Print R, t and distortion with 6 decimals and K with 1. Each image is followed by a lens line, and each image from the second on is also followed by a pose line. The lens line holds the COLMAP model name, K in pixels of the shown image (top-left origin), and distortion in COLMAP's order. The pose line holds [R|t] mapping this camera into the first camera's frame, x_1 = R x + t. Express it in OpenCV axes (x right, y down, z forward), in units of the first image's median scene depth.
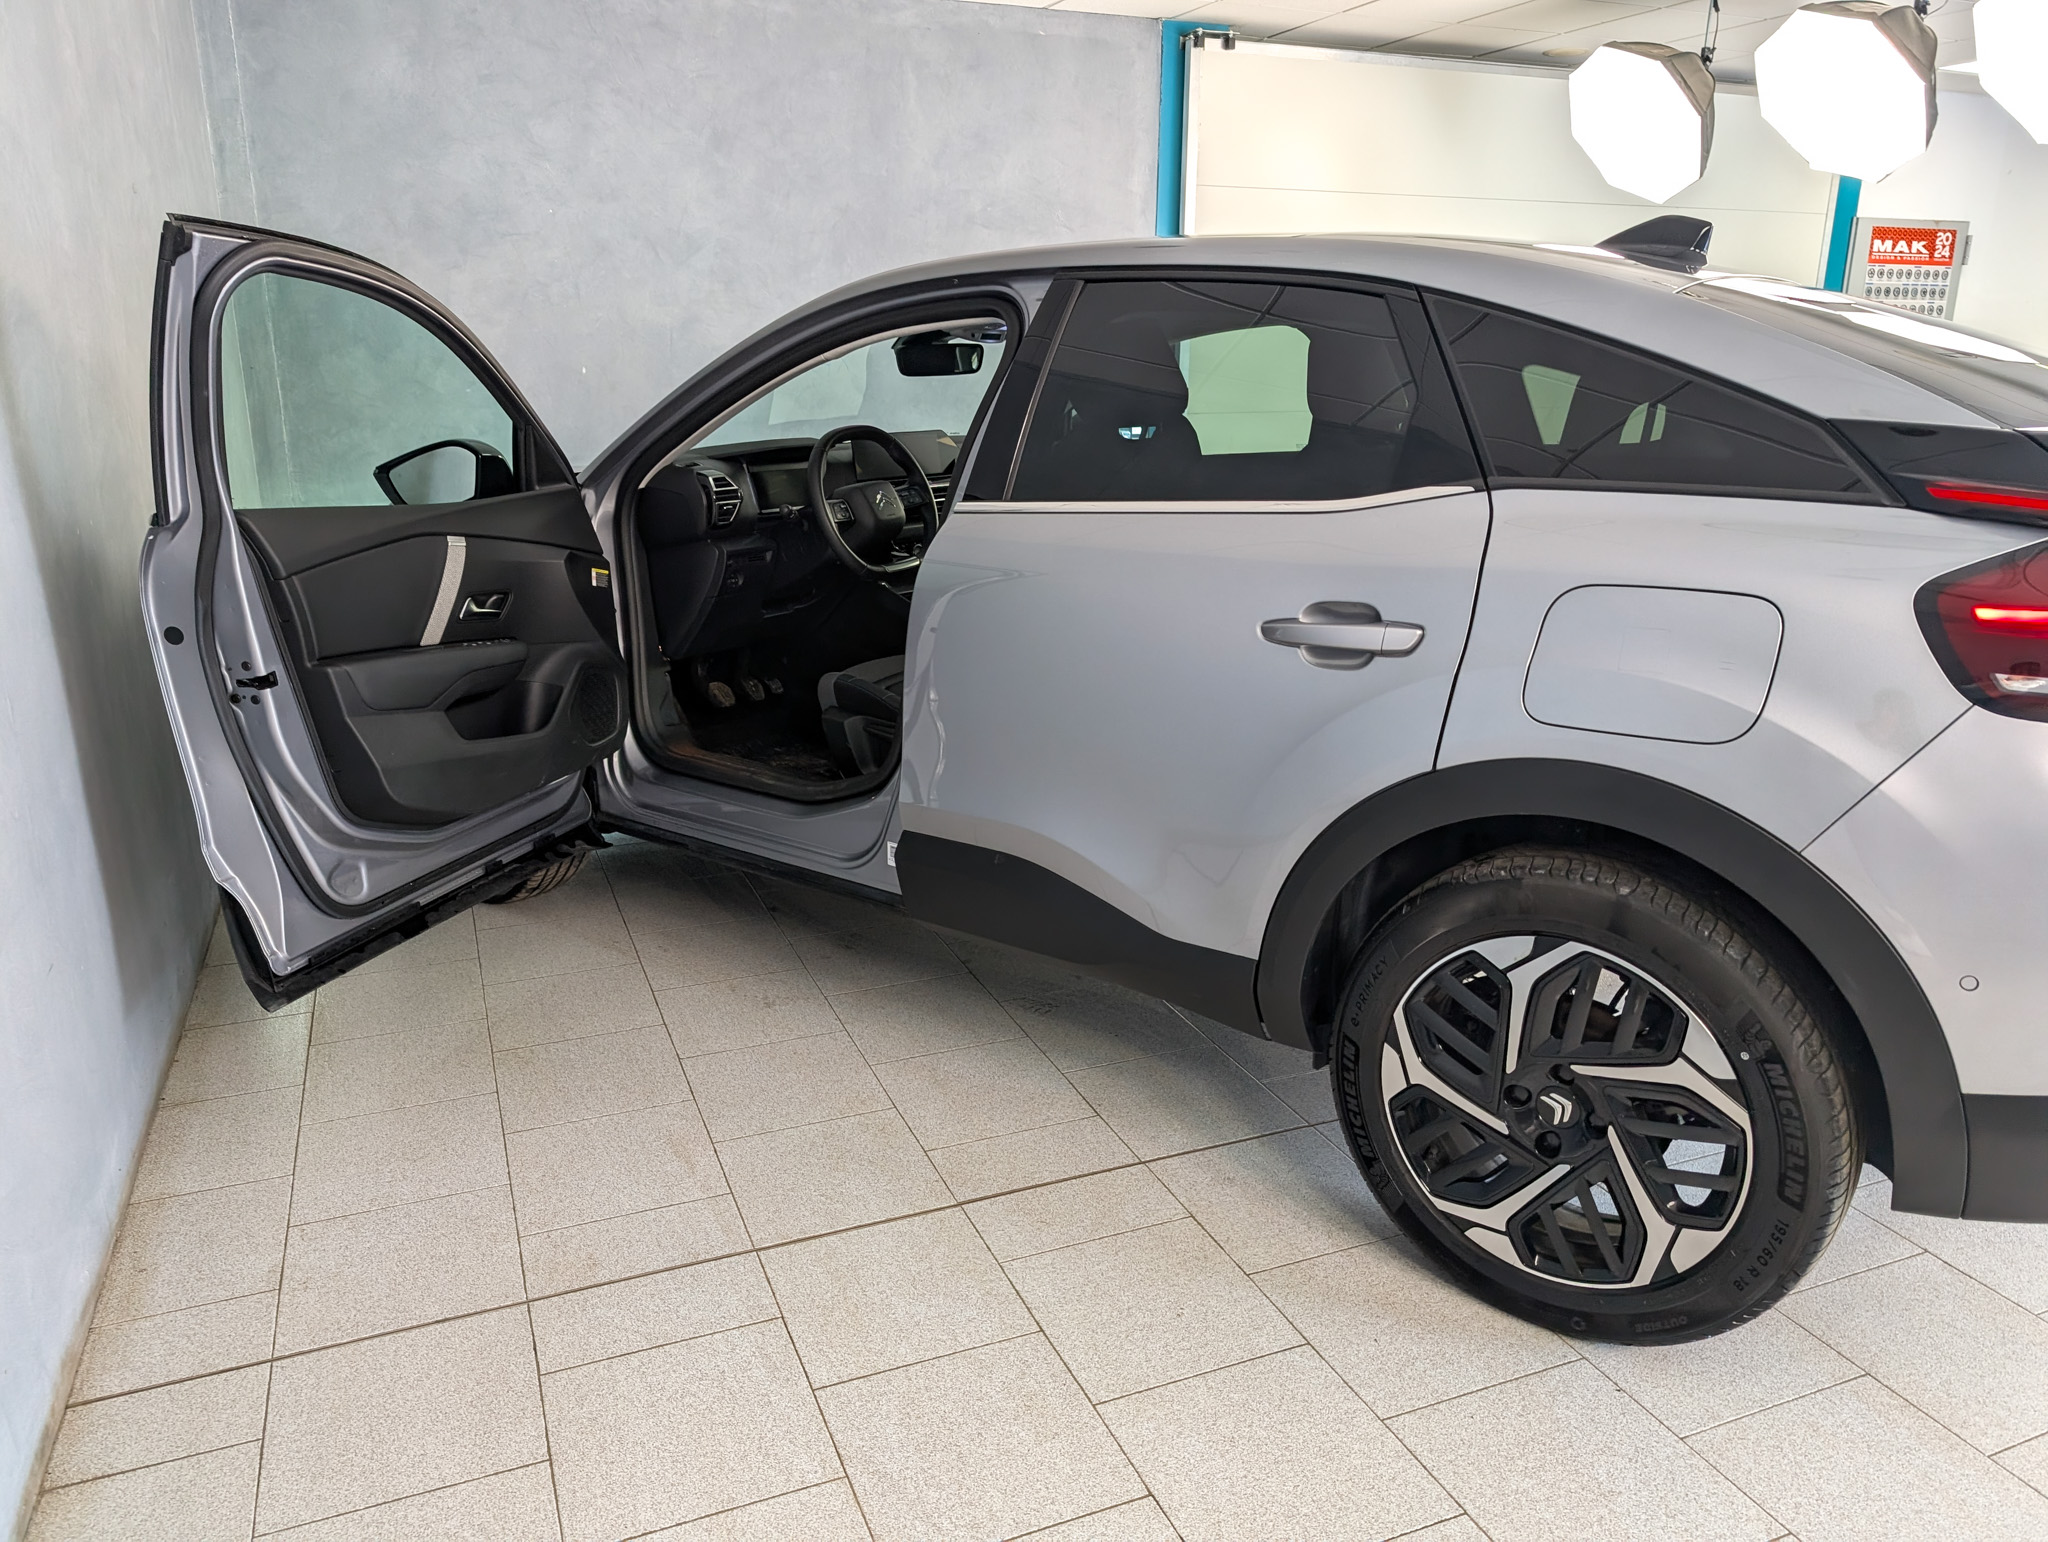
lens RADIAL K [[1485.1, 0, 1024.0], [0, 1485.1, 771.0], [0, 0, 1]] dist [-0.039700, -0.000380]
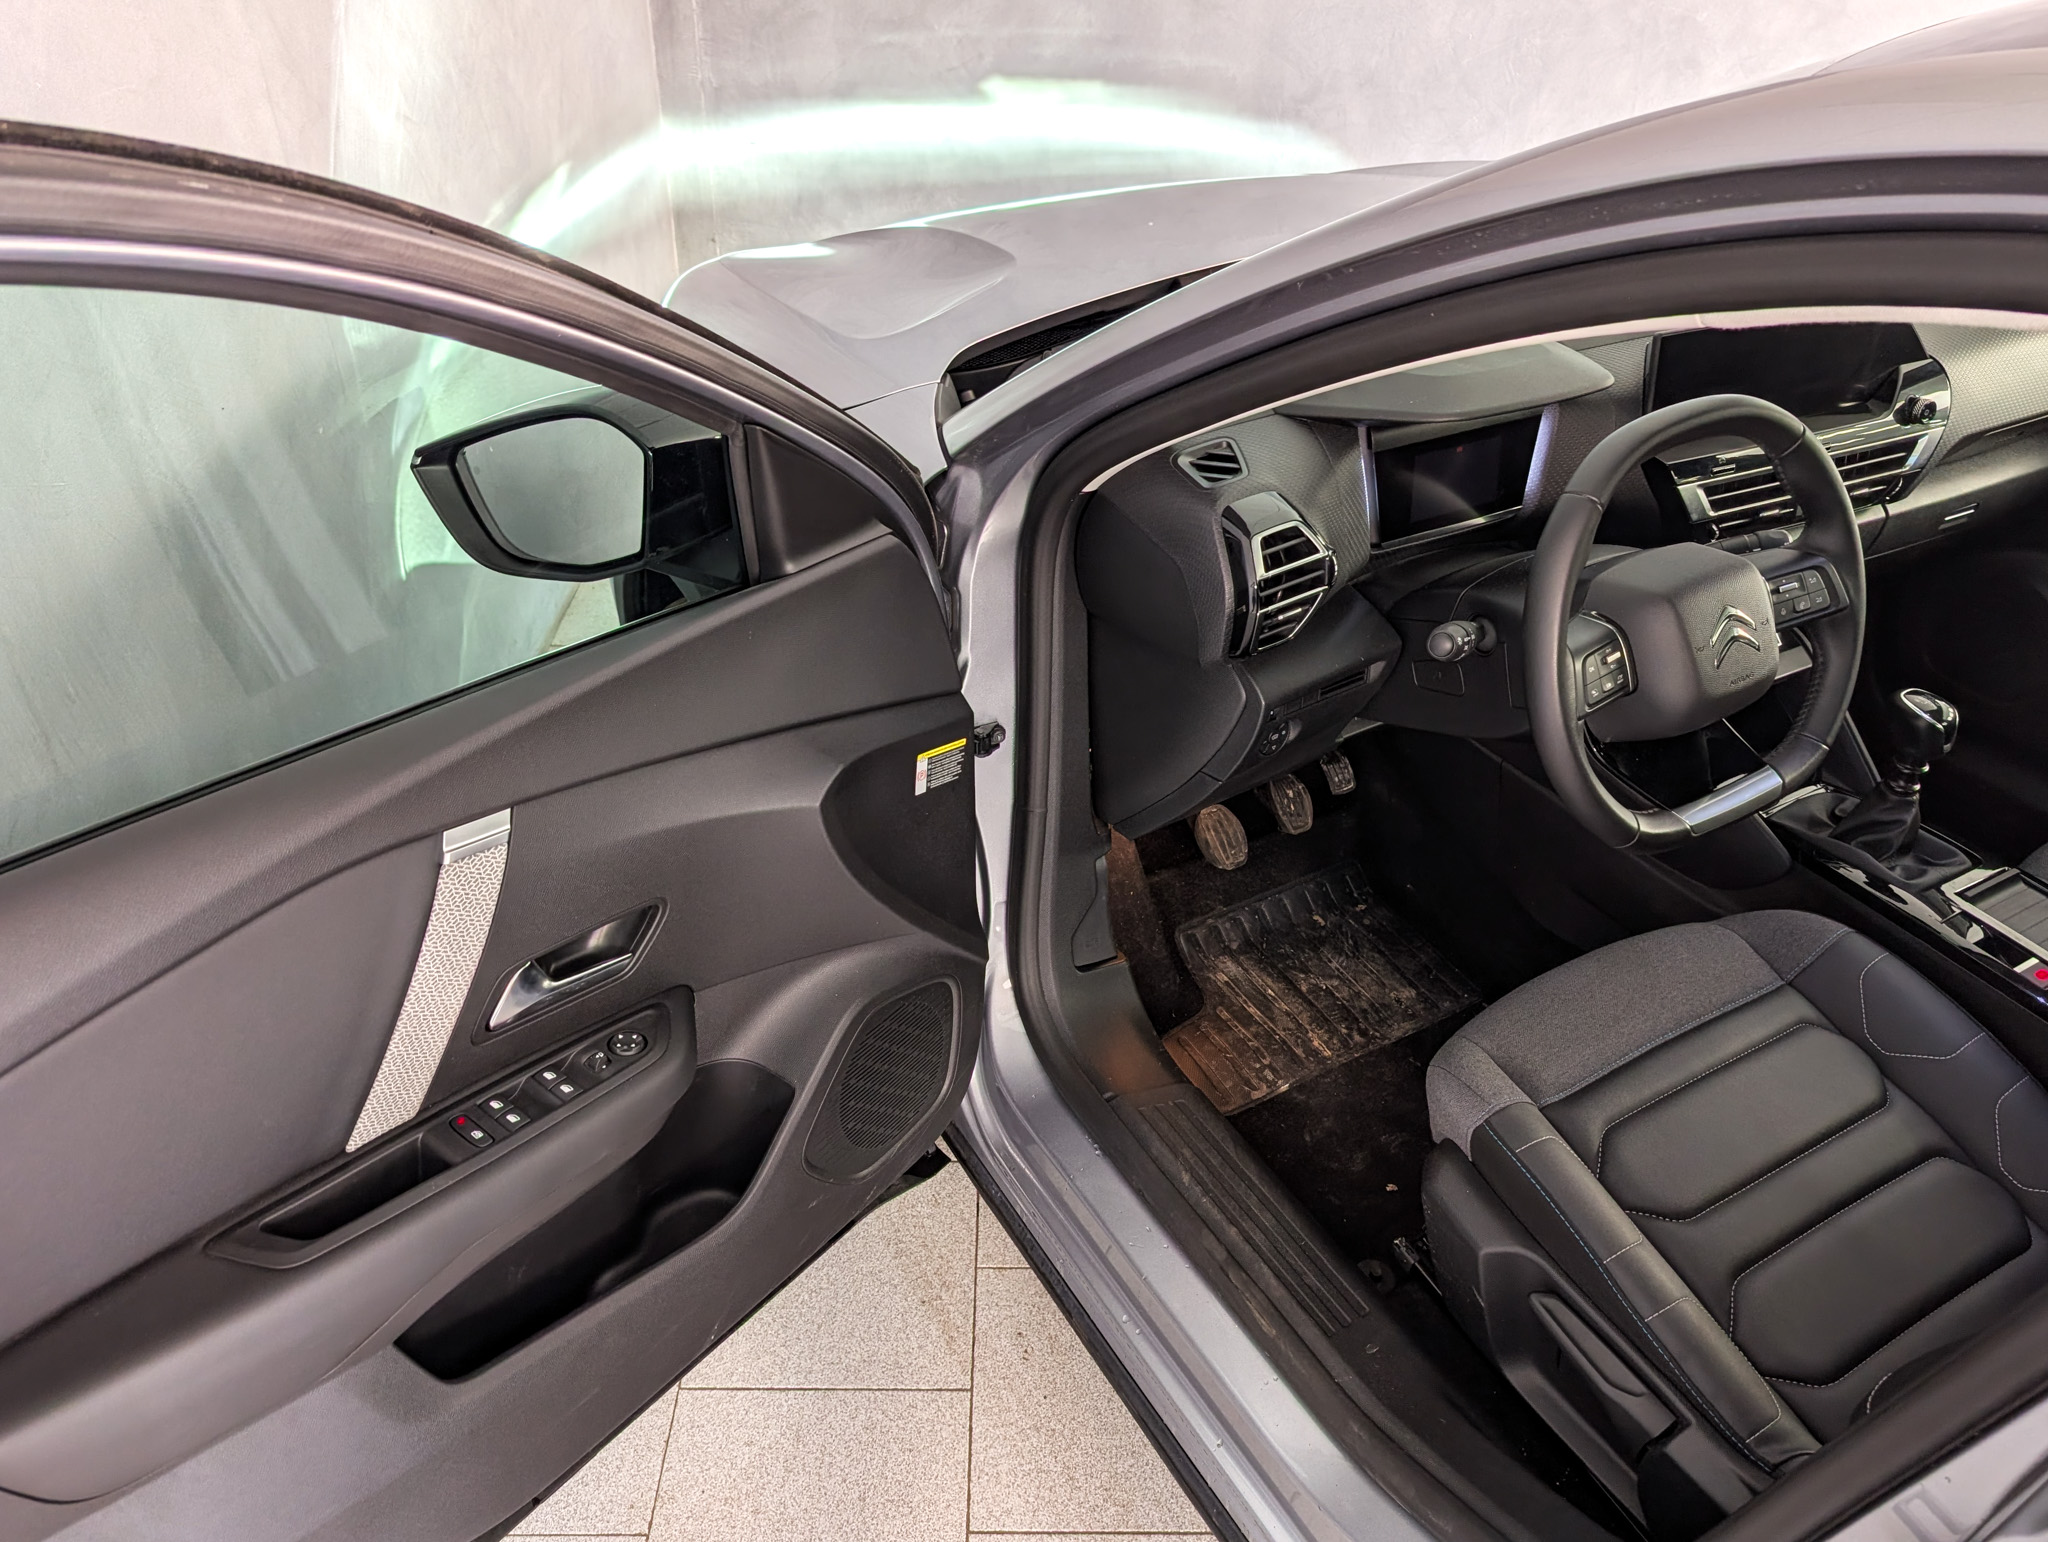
lens RADIAL K [[1500.7, 0, 1036.6], [0, 1500.7, 784.0], [0, 0, 1]] dist [-0.002052, 0.001956]
pose [[0.925605, 0.234012, -0.297480, -0.138830], [-0.121583, 0.928140, 0.351814, -0.266053], [0.358432, -0.289472, 0.887543, 0.637596]]
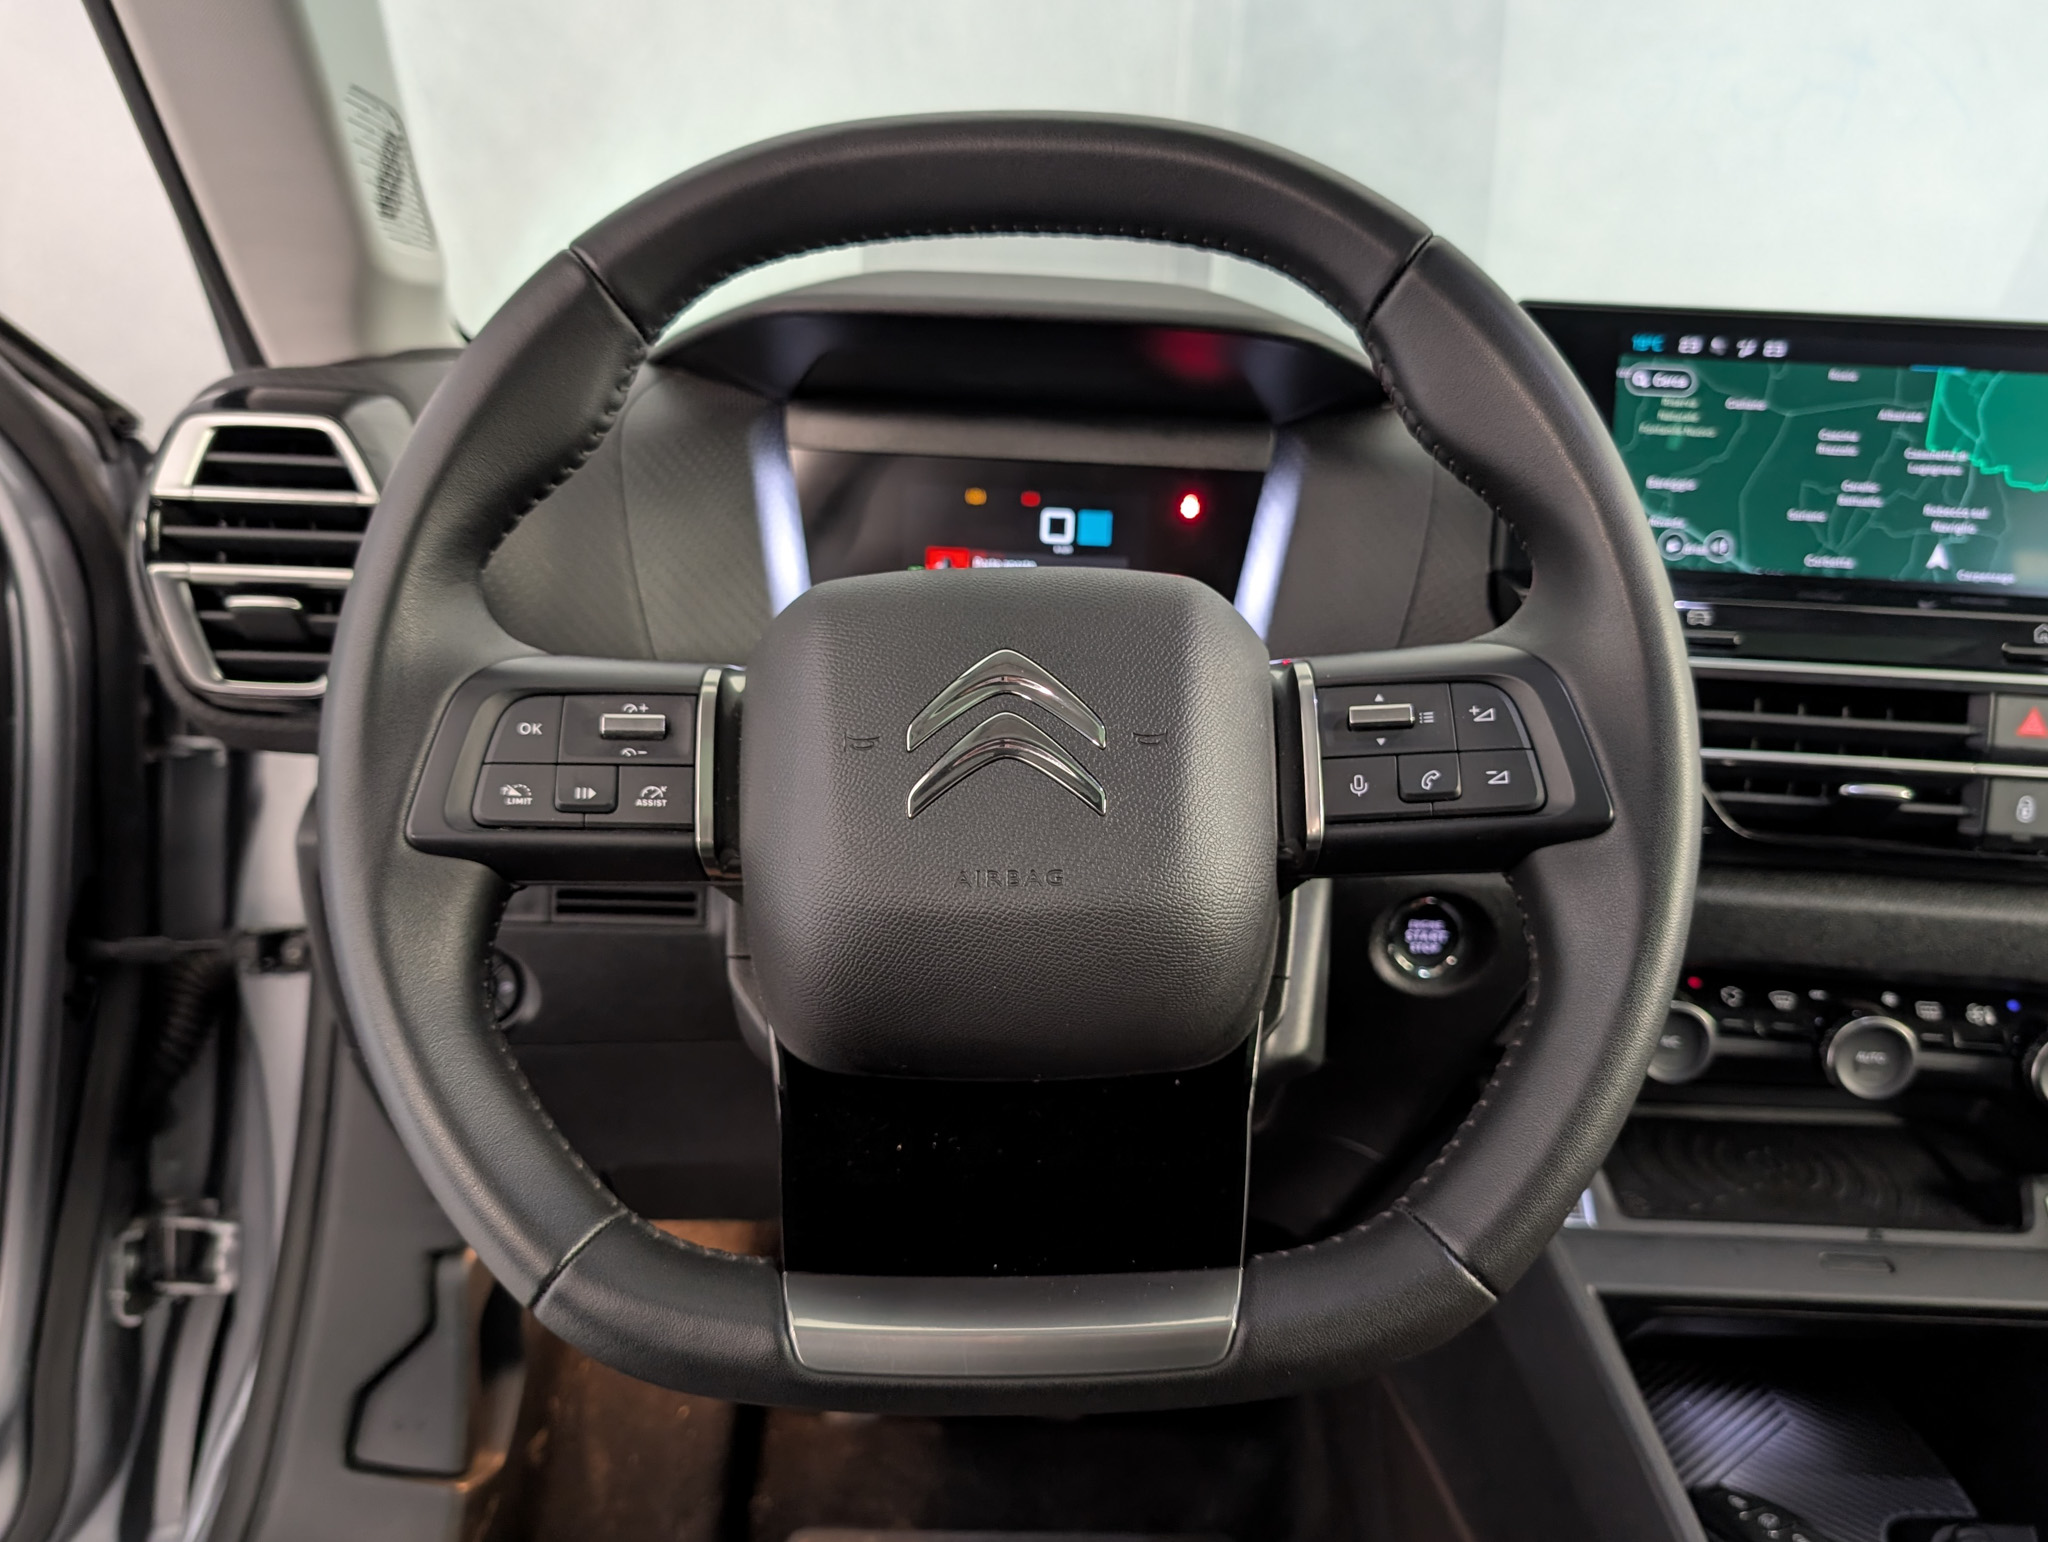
lens RADIAL K [[1620.1, 0, 1035.6], [0, 1620.1, 761.7], [0, 0, 1]] dist [-0.005938, -0.004468]
pose [[0.626259, 0.218650, -0.748326, -0.006086], [-0.262658, 0.962924, 0.061540, -0.196751], [0.734037, 0.158014, 0.660470, 0.958274]]
